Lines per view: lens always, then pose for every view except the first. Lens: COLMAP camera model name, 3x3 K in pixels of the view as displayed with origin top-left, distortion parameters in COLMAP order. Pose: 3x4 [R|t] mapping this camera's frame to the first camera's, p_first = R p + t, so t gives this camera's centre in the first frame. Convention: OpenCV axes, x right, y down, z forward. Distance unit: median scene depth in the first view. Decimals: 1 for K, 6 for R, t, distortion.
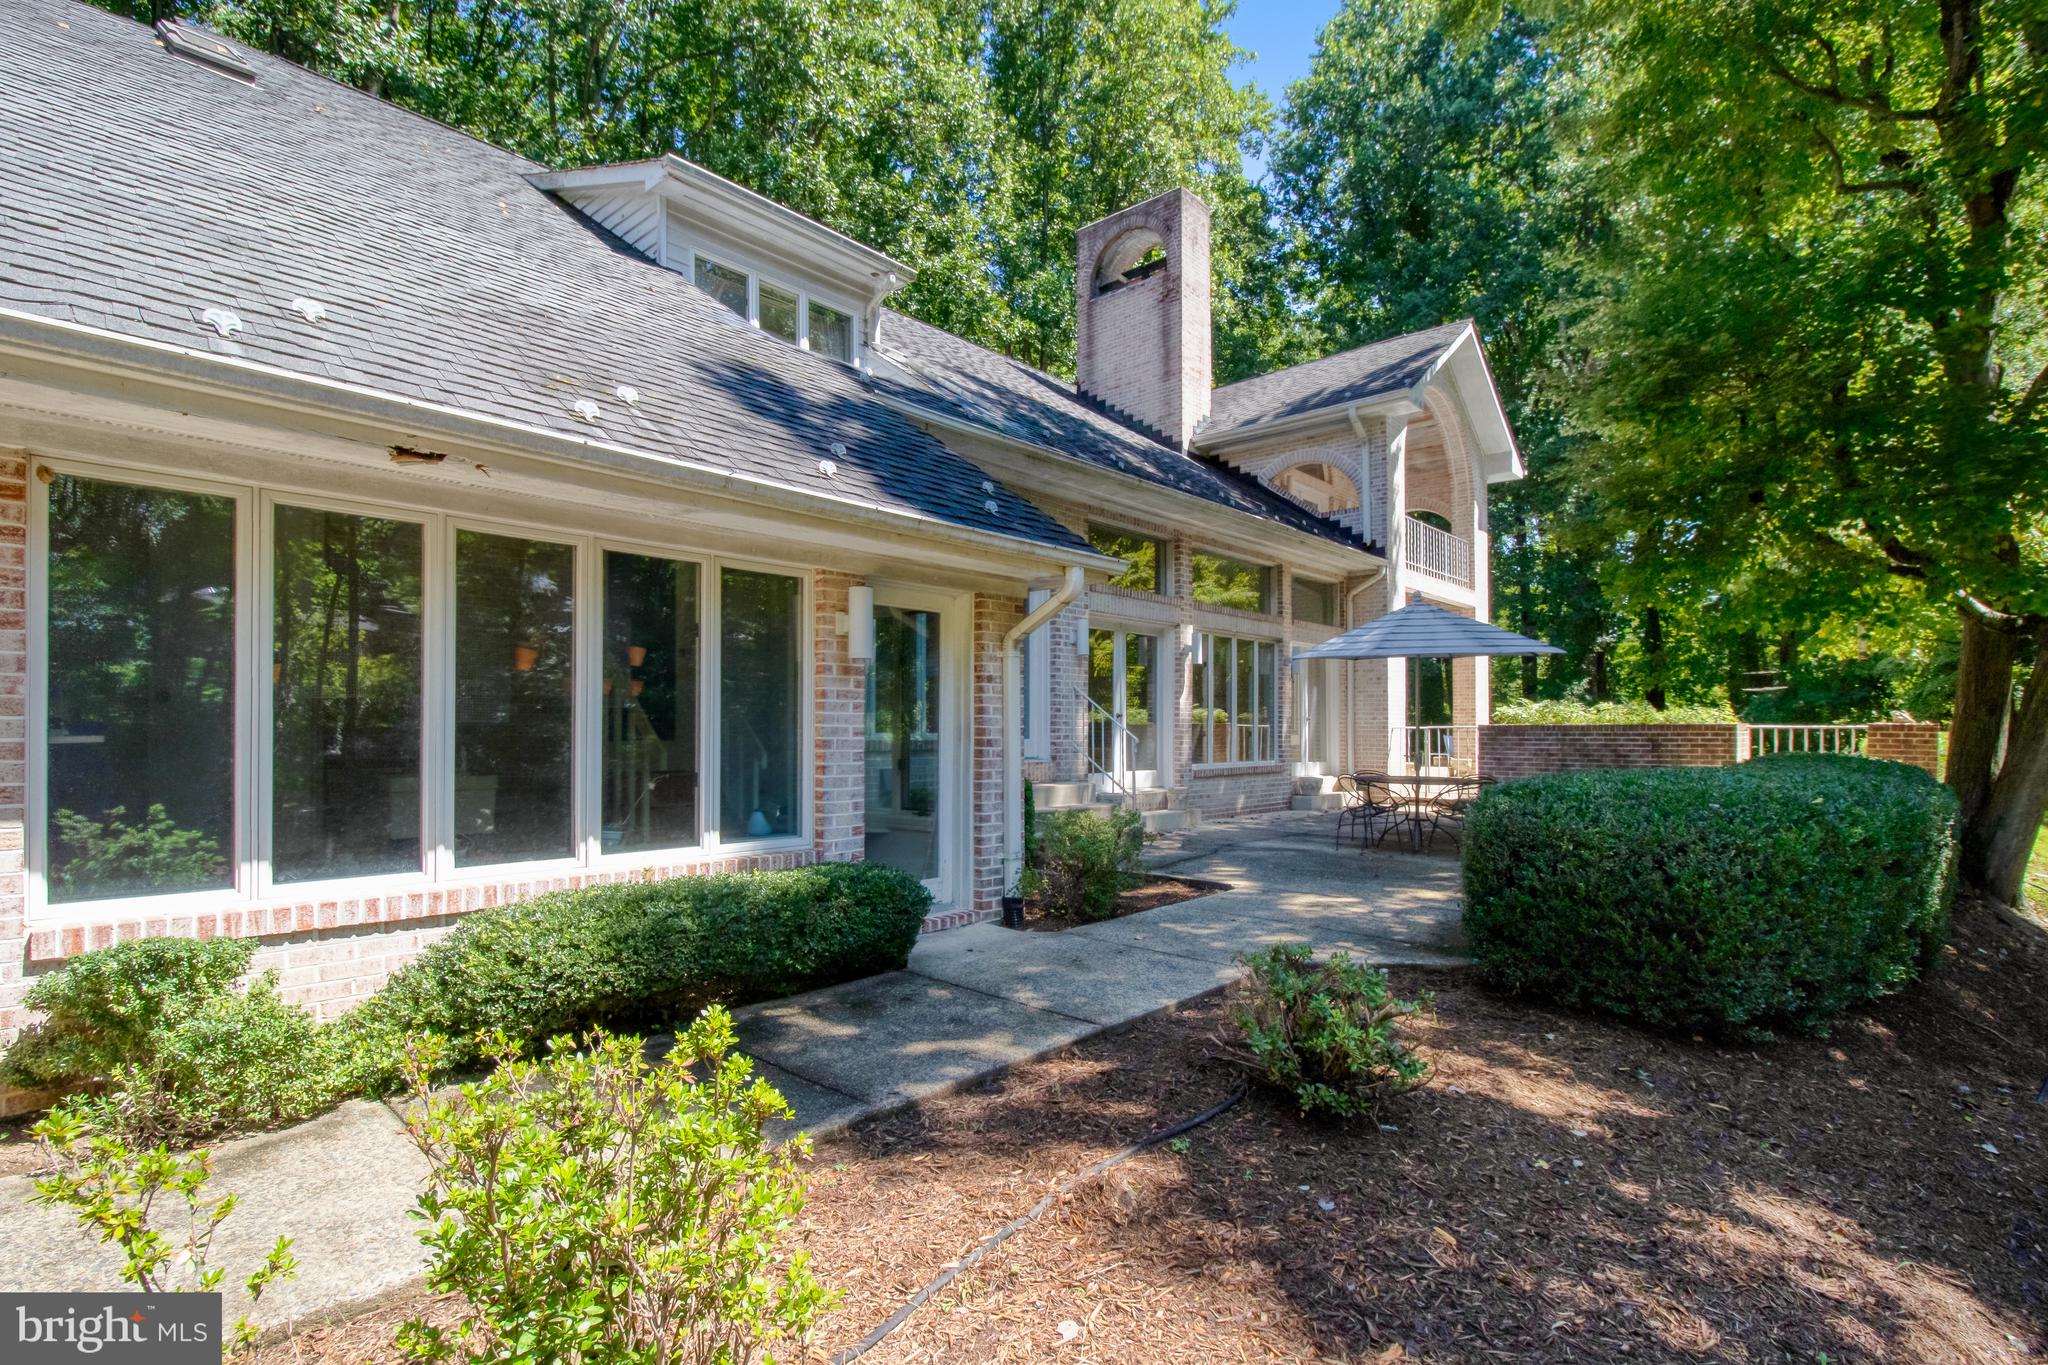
lens RADIAL K [[1058.1, 0, 969.4], [0, 1058.1, 711.4], [0, 0, 1]] dist [-0.020768, 0.000299]
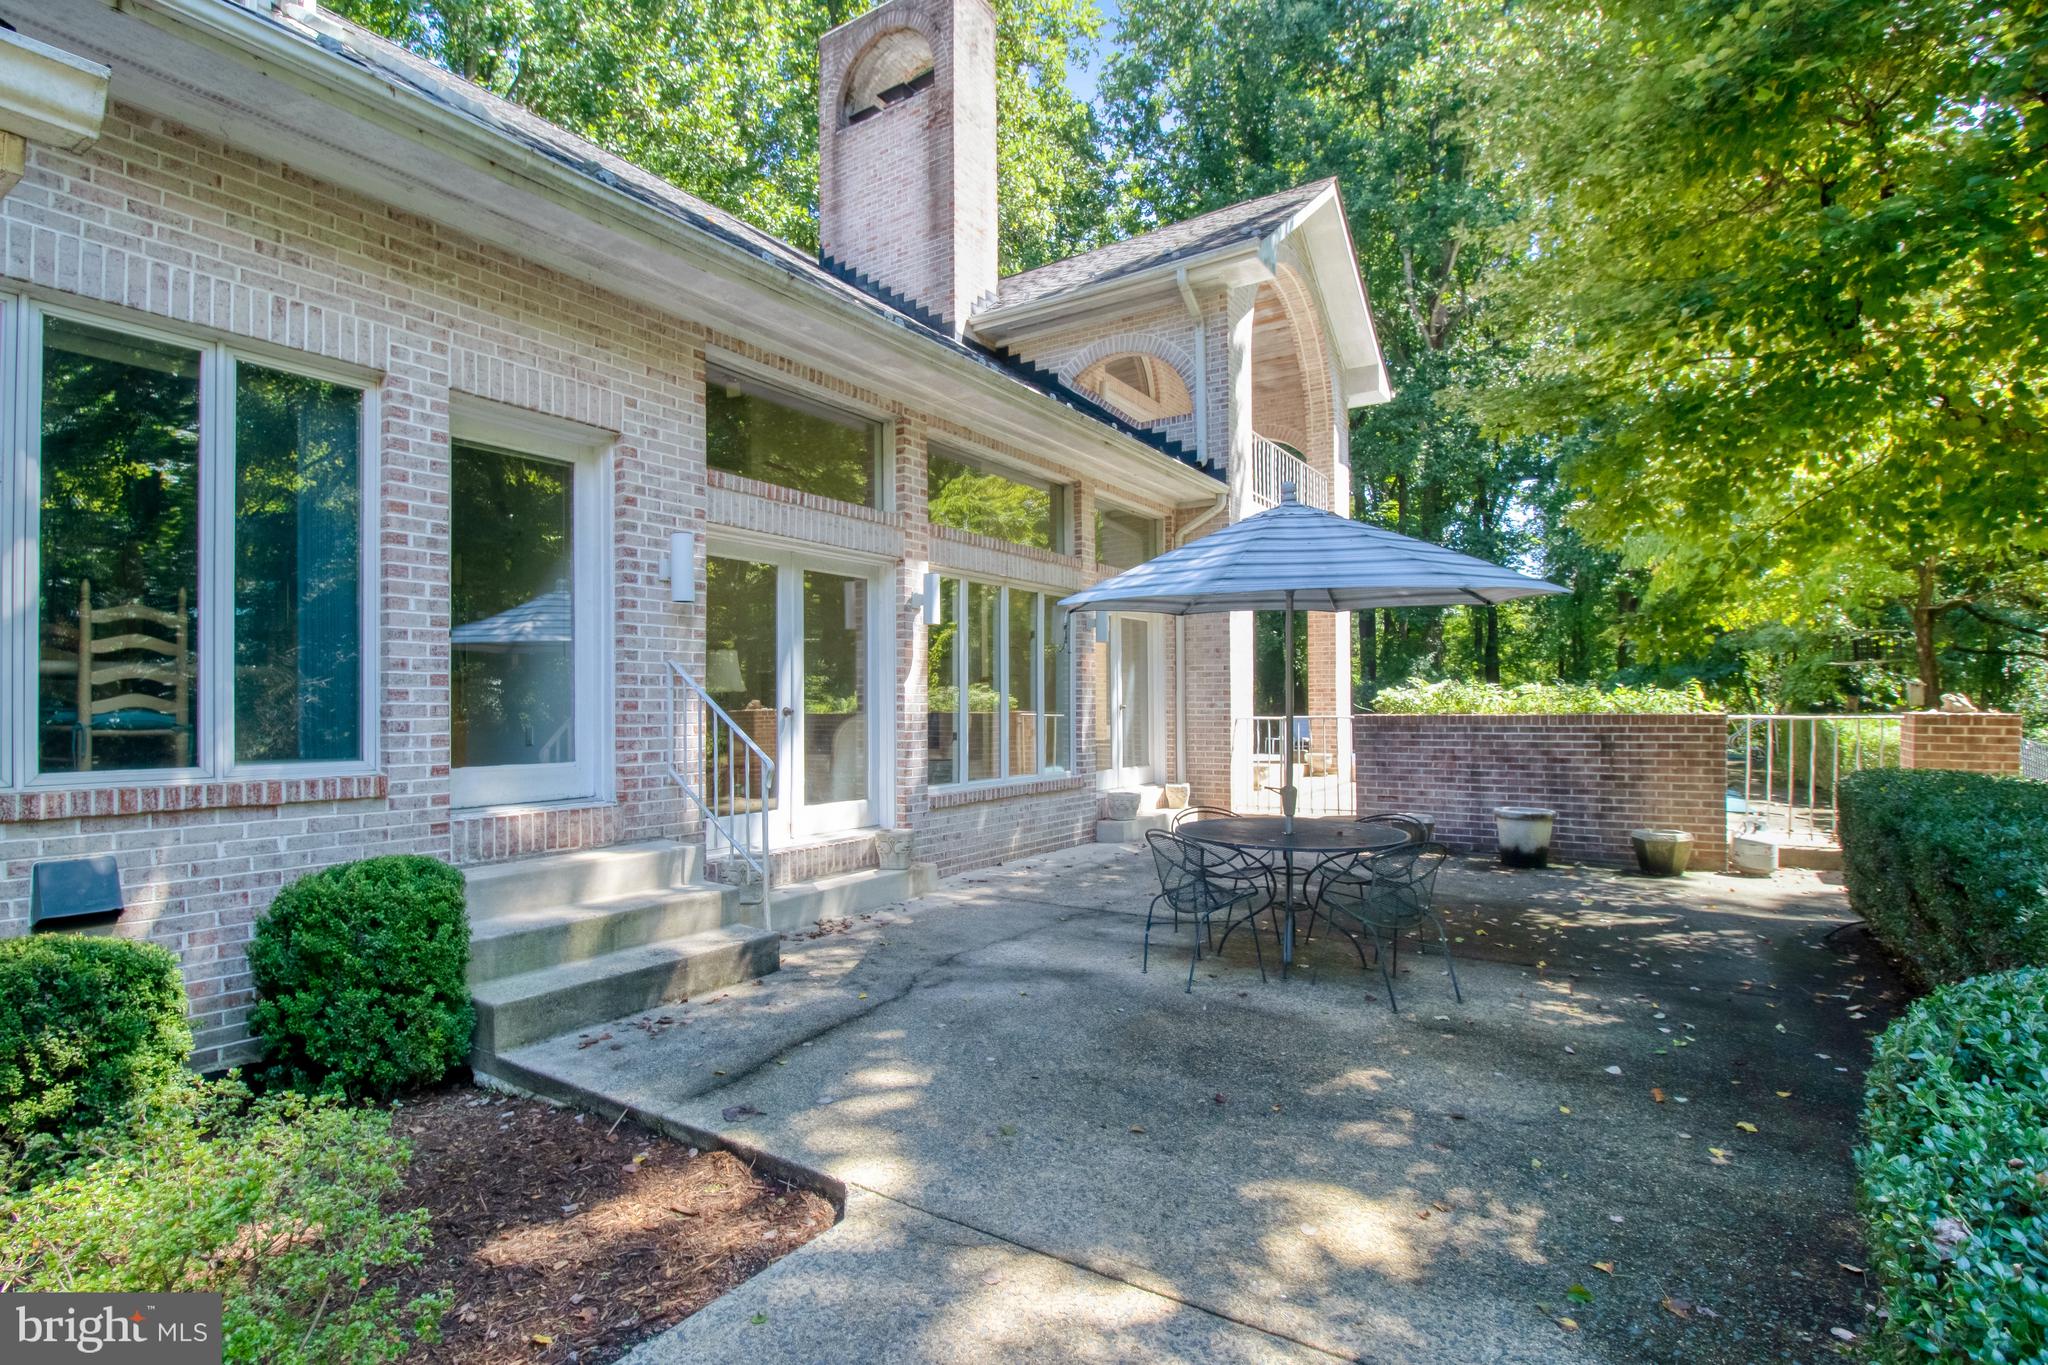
lens RADIAL K [[1058.1, 0, 969.4], [0, 1058.1, 711.4], [0, 0, 1]] dist [-0.020768, 0.000299]
pose [[0.989825, -0.009353, 0.141982, 0.115043], [0.006326, 0.999743, 0.021754, -0.006080], [-0.142149, -0.020634, 0.989630, 0.303150]]
